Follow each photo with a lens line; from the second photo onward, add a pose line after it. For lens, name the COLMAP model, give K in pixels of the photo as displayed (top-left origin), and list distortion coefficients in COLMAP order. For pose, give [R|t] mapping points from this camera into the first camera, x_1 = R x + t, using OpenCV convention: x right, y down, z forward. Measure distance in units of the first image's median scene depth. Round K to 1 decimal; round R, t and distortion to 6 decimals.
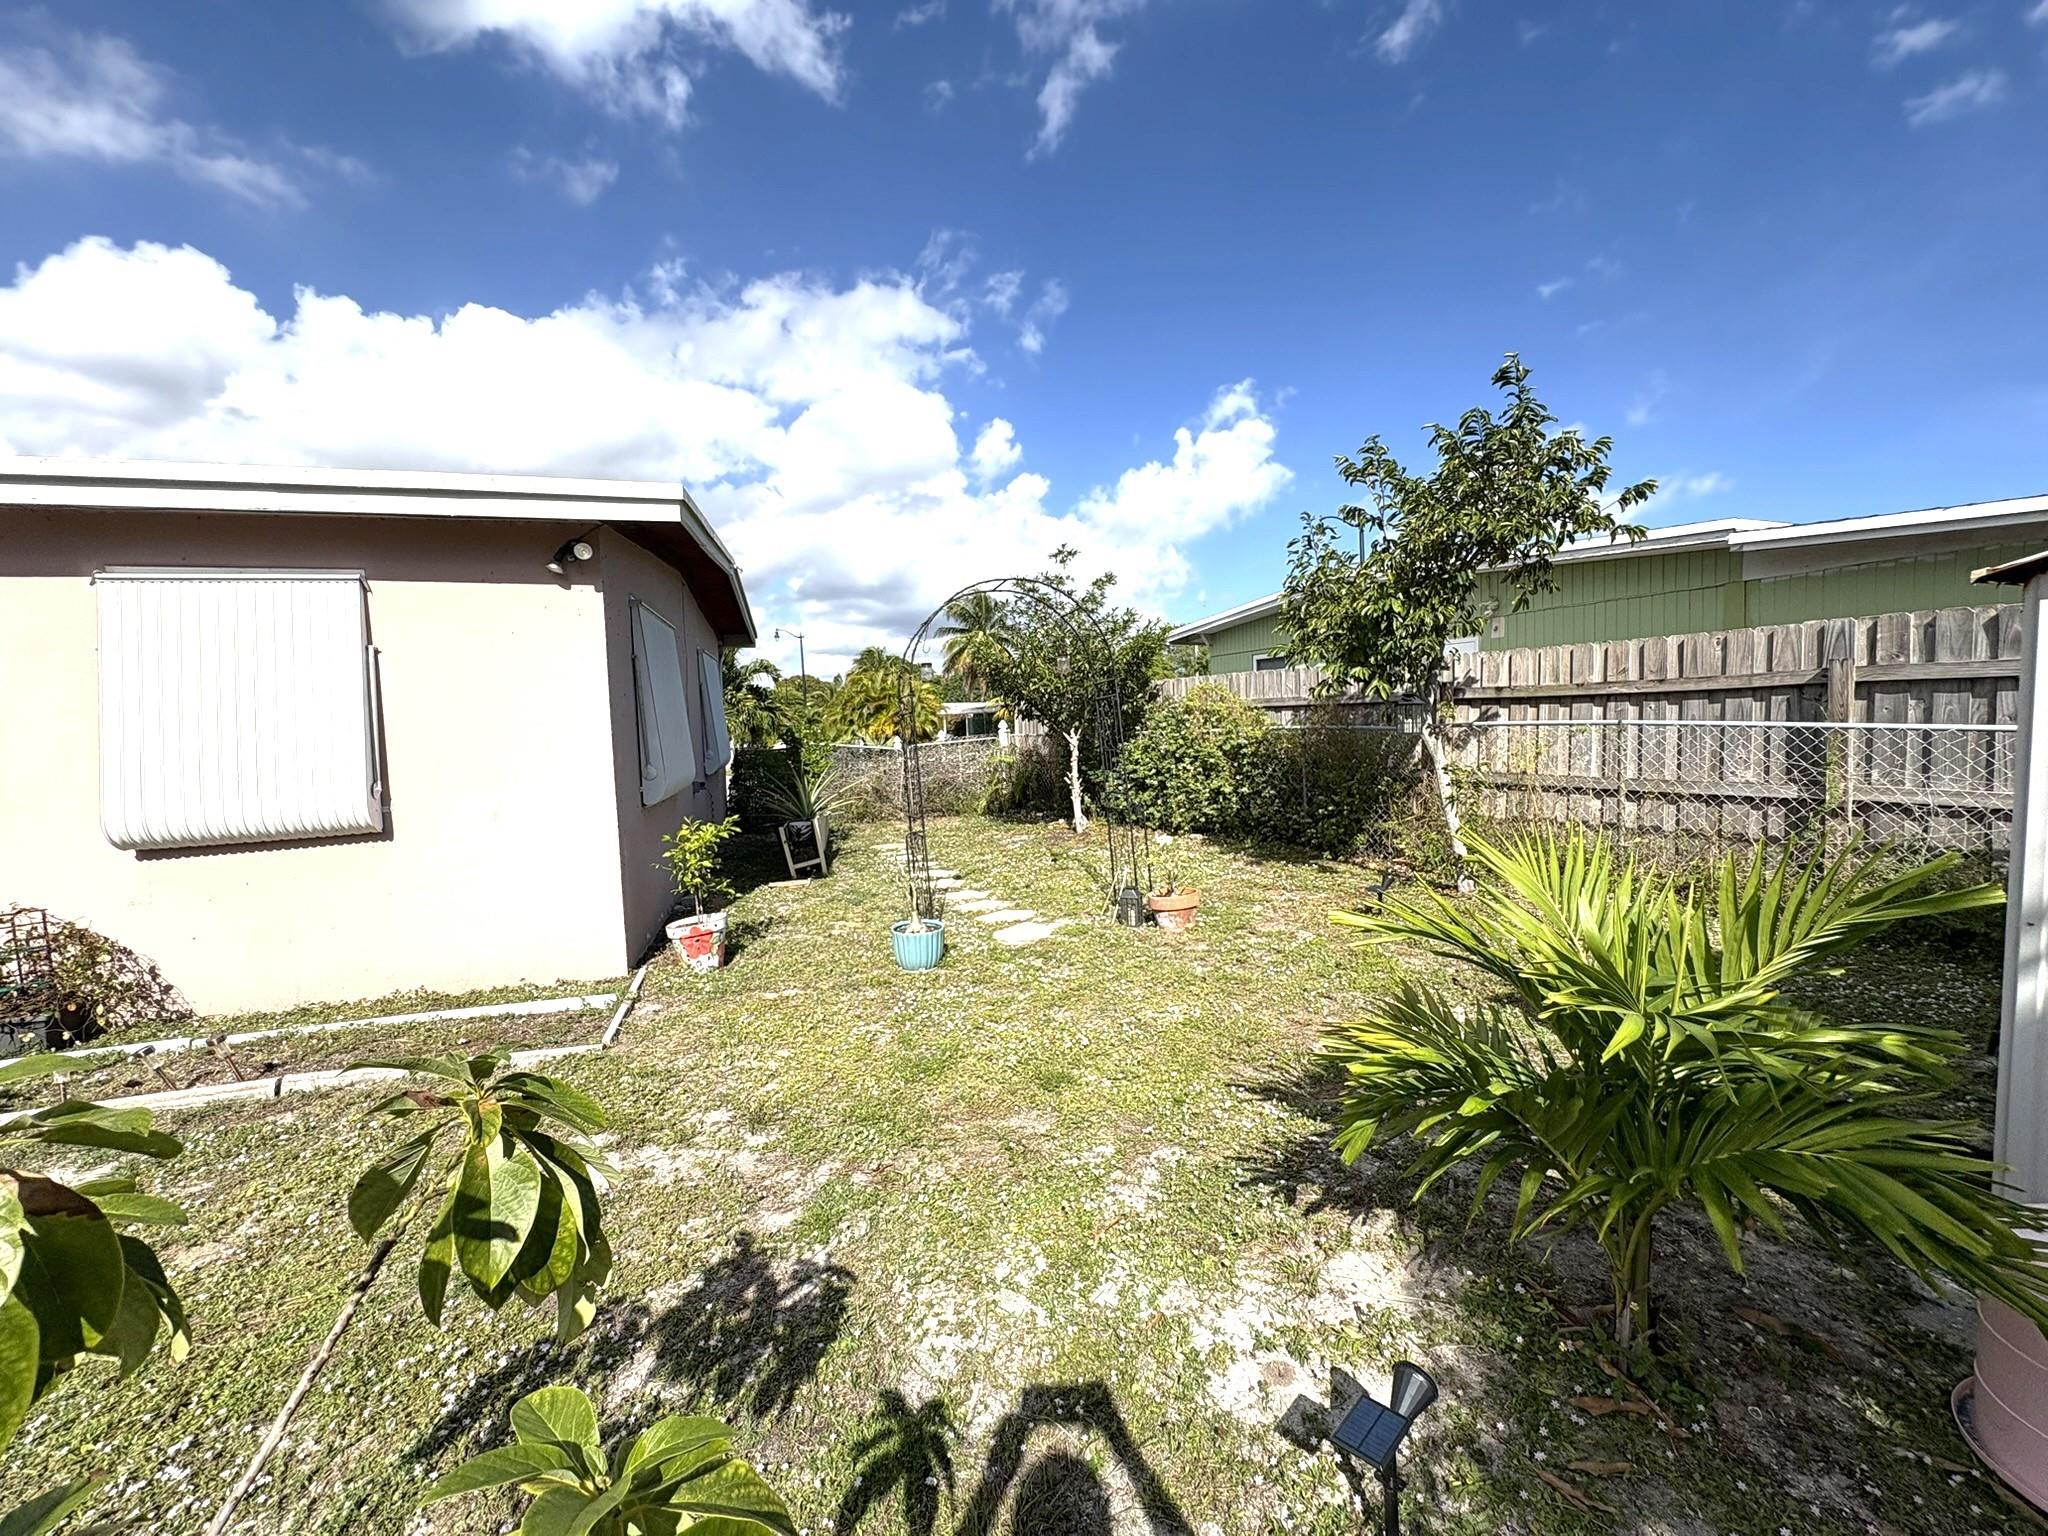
lens RADIAL K [[815.6, 0, 1024.0], [0, 815.6, 768.0], [0, 0, 1]] dist [0.001281, 0.000617]
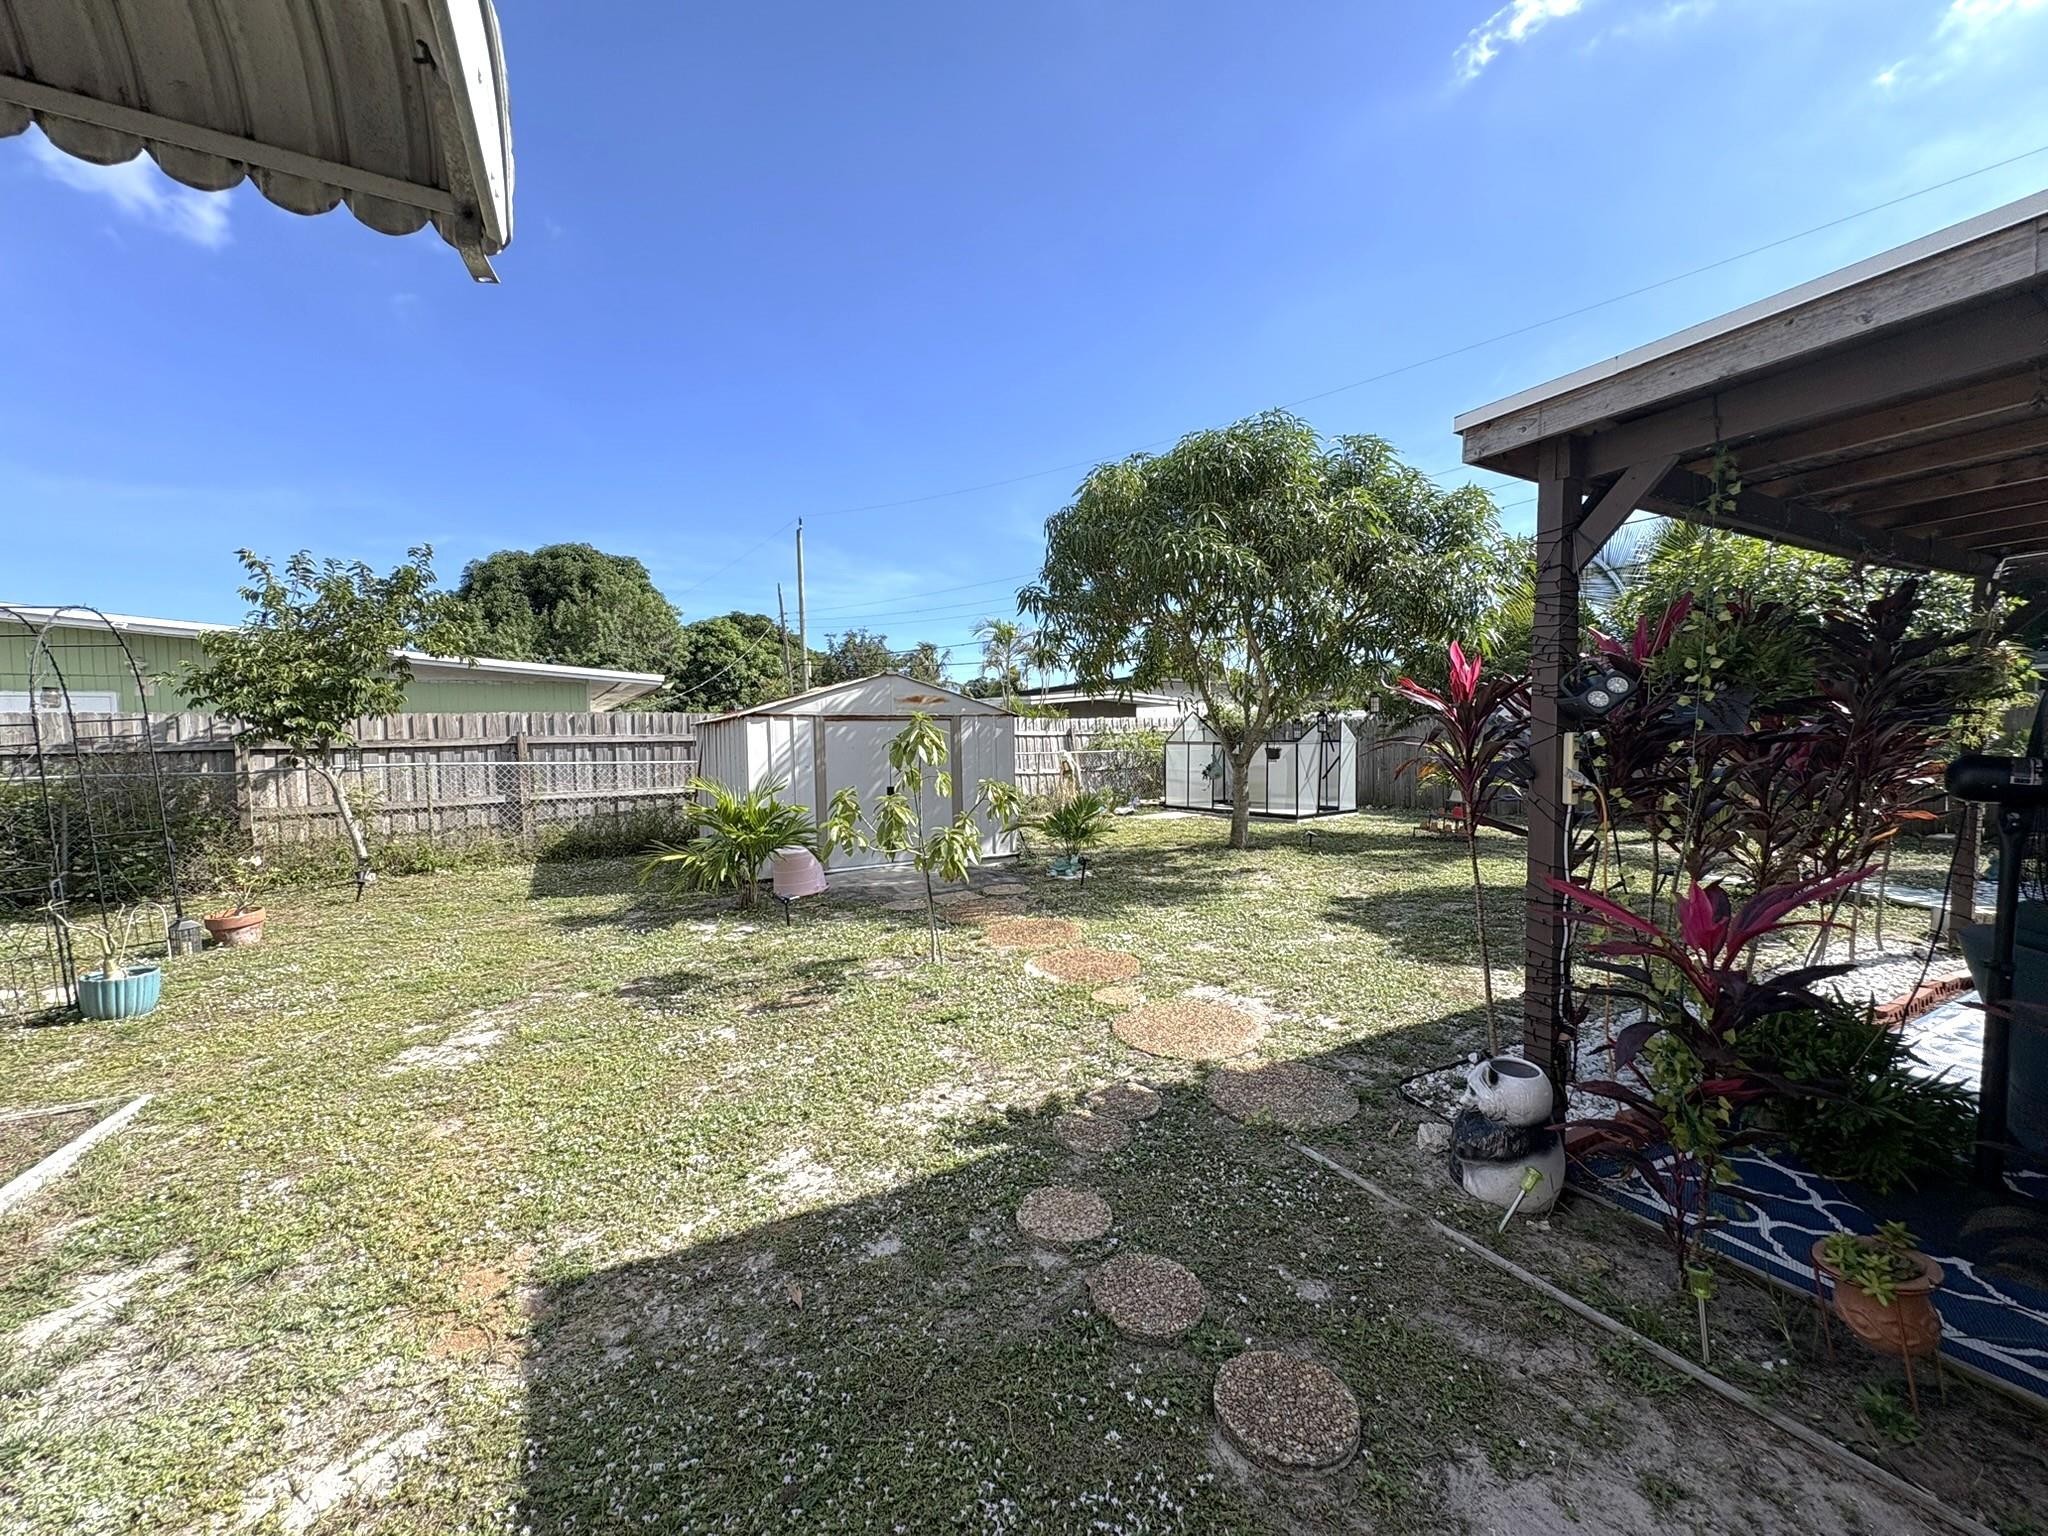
lens RADIAL K [[815.6, 0, 1024.0], [0, 815.6, 768.0], [0, 0, 1]] dist [0.001281, 0.000617]
pose [[-0.176797, 0.001156, 0.984247, -1.111228], [0.089150, 0.995908, 0.014845, 0.034815], [-0.980202, 0.090370, -0.176176, 0.117070]]
